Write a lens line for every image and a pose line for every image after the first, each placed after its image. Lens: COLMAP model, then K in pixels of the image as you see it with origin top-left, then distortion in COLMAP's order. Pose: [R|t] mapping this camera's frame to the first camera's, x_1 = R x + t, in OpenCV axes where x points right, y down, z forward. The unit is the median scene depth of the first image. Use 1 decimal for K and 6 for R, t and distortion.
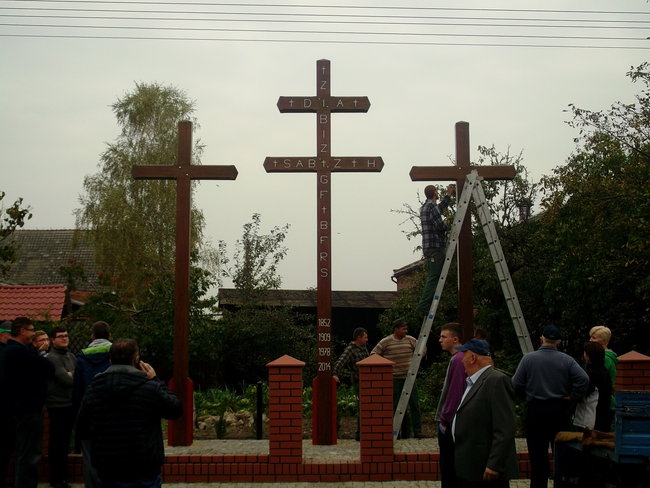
lens RADIAL K [[1092.8, 0, 325.0], [0, 1092.8, 244.0], [0, 0, 1]] dist [0.041400, 0.027316]
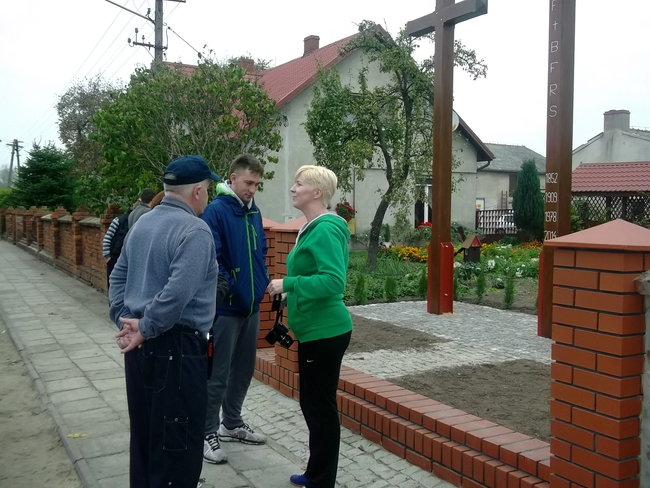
lens RADIAL K [[702.1, 0, 325.0], [0, 702.1, 244.0], [0, 0, 1]] dist [-0.009632, 0.000167]
pose [[0.467567, 0.051715, -0.882444, 0.333150], [0.067666, 0.993264, 0.094062, 0.057188], [0.881364, -0.103692, 0.460918, 0.595011]]
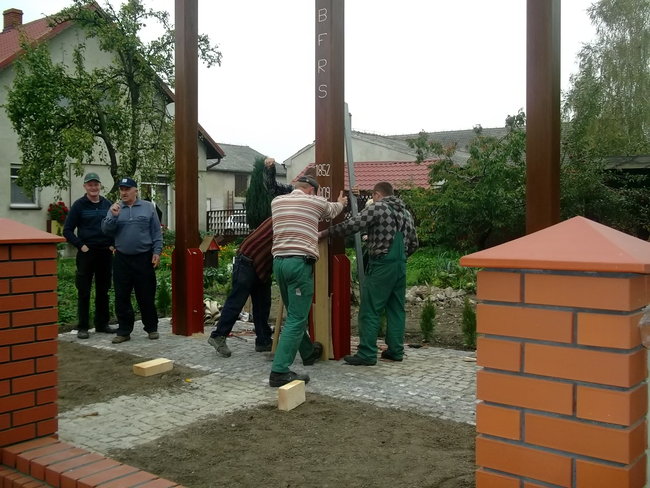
lens RADIAL K [[706.1, 0, 326.1], [0, 706.1, 240.0], [0, 0, 1]] dist [-0.003470, 0.010443]
pose [[0.769173, 0.029928, -0.638339, 0.249242], [0.053303, 0.992417, 0.110757, 0.062601], [0.636813, -0.119217, 0.761745, 0.638945]]
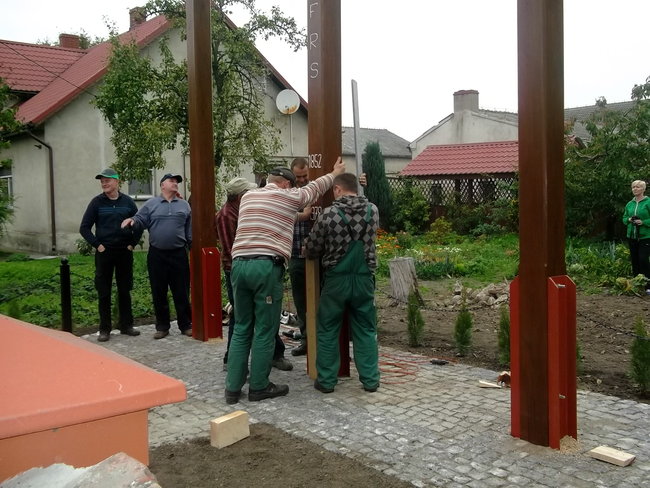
lens RADIAL K [[702.1, 0, 325.0], [0, 702.1, 244.0], [0, 0, 1]] dist [-0.009632, 0.000167]
pose [[0.610533, 0.046542, -0.790622, 0.268783], [0.087400, 0.988215, 0.125665, 0.064765], [0.787154, -0.145822, 0.599270, 0.734873]]
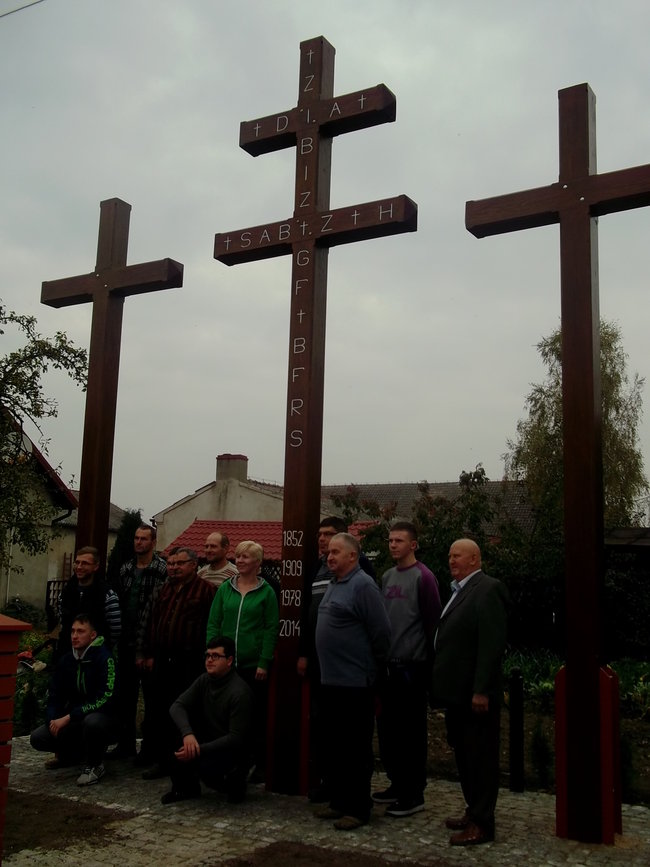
lens RADIAL K [[946.8, 0, 327.5], [0, 946.8, 452.8], [0, 0, 1]] dist [-0.005757, 0.044949]
pose [[0.854849, -0.045488, -0.516879, 0.221501], [0.014065, 0.997815, -0.064552, 0.057327], [0.518686, 0.047912, 0.853621, 0.600133]]
